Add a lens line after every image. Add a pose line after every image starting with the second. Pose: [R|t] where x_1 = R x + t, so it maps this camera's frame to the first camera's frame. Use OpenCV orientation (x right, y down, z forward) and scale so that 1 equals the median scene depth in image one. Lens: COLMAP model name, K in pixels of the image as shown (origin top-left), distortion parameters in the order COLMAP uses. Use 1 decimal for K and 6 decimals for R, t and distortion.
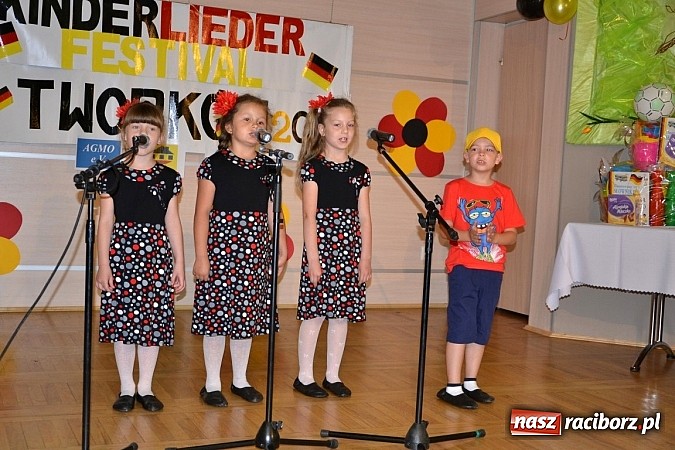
lens RADIAL K [[946.0, 0, 337.5], [0, 946.0, 225.0], [0, 0, 1]] dist [-0.014789, -0.006466]
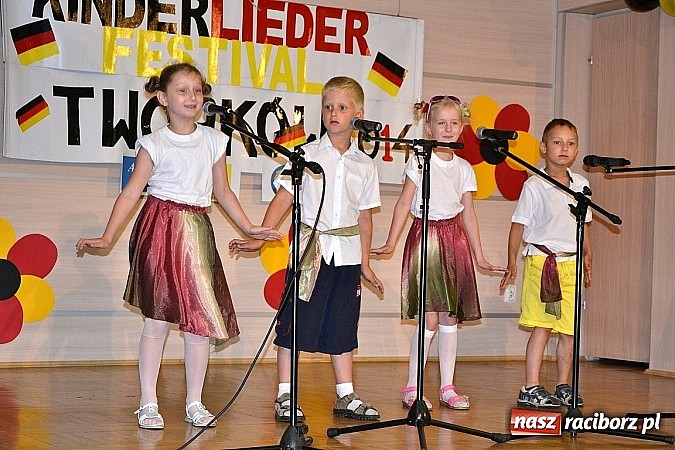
lens RADIAL K [[1545.8, 0, 337.5], [0, 1545.8, 225.0], [0, 0, 1]] dist [-0.003887, 0.454596]
pose [[0.994351, -0.020439, 0.104158, -0.215365], [0.027201, 0.997584, -0.063917, 0.057873], [-0.102600, 0.066389, 0.992505, -0.350030]]
